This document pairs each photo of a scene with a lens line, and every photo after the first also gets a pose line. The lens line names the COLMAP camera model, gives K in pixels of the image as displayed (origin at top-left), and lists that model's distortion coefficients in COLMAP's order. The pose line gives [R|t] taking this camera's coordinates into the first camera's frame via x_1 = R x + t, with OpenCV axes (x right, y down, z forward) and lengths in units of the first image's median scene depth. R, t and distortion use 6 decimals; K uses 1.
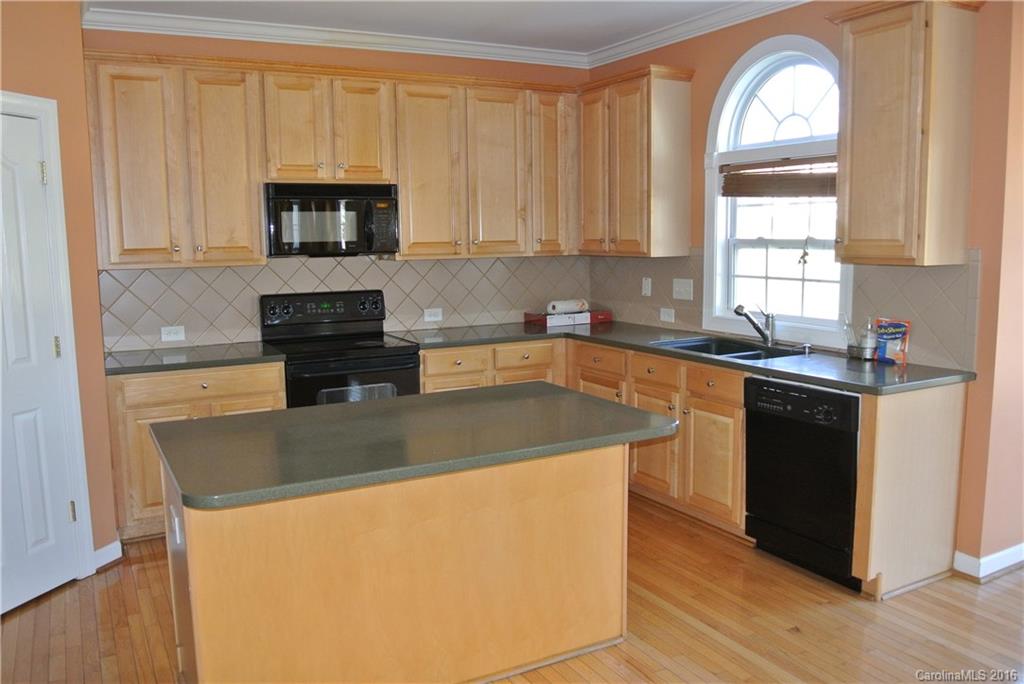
lens RADIAL K [[821.6, 0, 497.6], [0, 821.6, 347.9], [0, 0, 1]] dist [-0.077566, 0.022834]
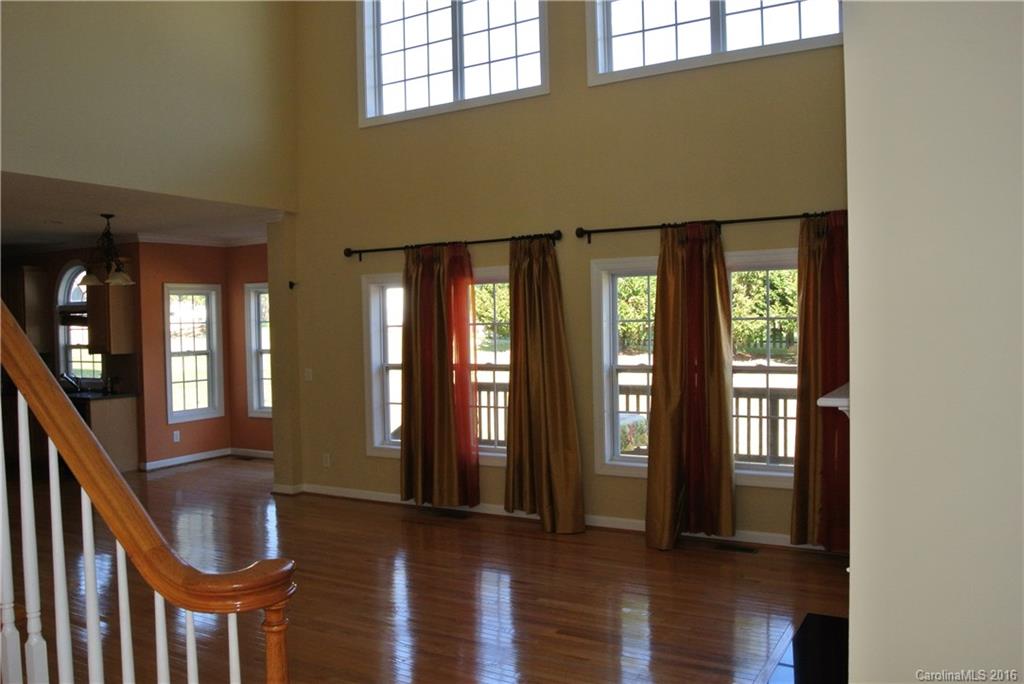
lens RADIAL K [[821.6, 0, 505.8], [0, 821.6, 336.8], [0, 0, 1]] dist [-0.077566, 0.022834]
pose [[0.847292, -0.007678, 0.531071, 0.142493], [0.077231, 0.991049, -0.108888, 0.174417], [-0.525482, 0.133275, 0.840302, -1.458208]]
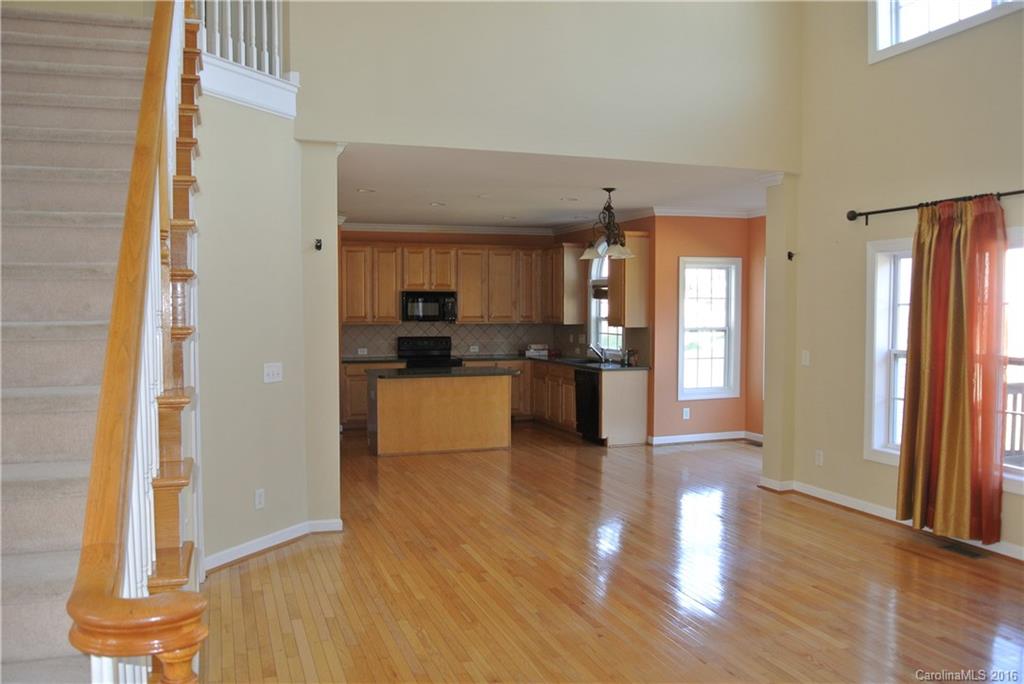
lens RADIAL K [[821.6, 0, 503.9], [0, 821.6, 350.4], [0, 0, 1]] dist [-0.077566, 0.022834]
pose [[0.988302, 0.024480, -0.150532, 0.383592], [-0.037105, 0.995970, -0.081646, 0.162555], [0.147927, 0.086276, 0.985228, -1.340781]]
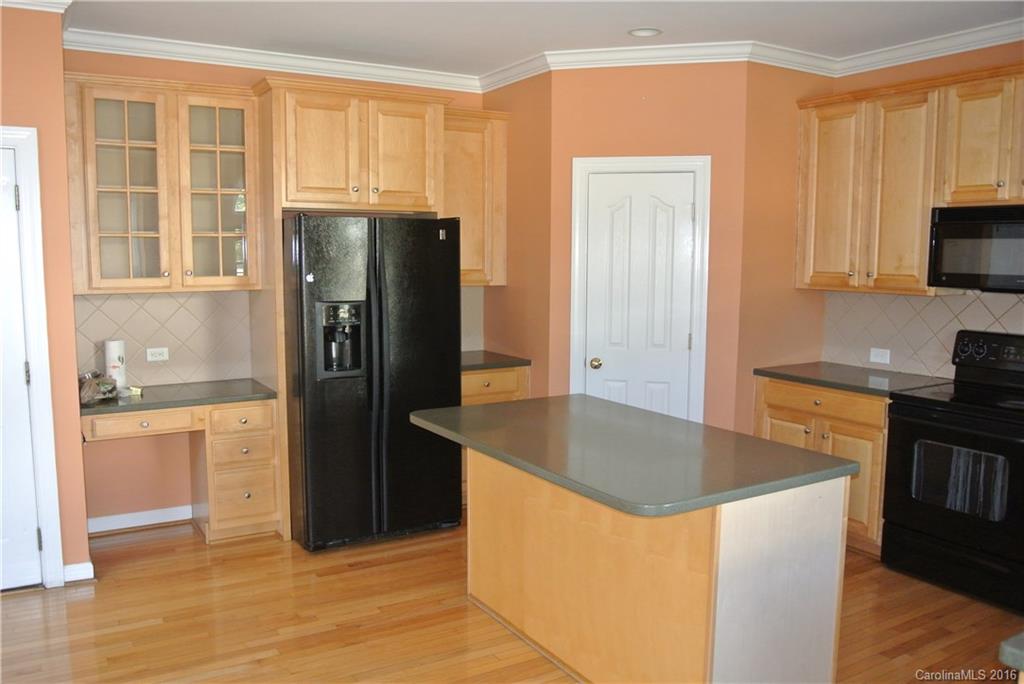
lens RADIAL K [[821.6, 0, 504.0], [0, 821.6, 351.7], [0, 0, 1]] dist [-0.077566, 0.022834]
pose [[0.041840, 0.135139, -0.989943, 0.589292], [-0.140412, 0.981773, 0.128089, -0.086171], [0.989209, 0.133640, 0.060052, 0.461476]]
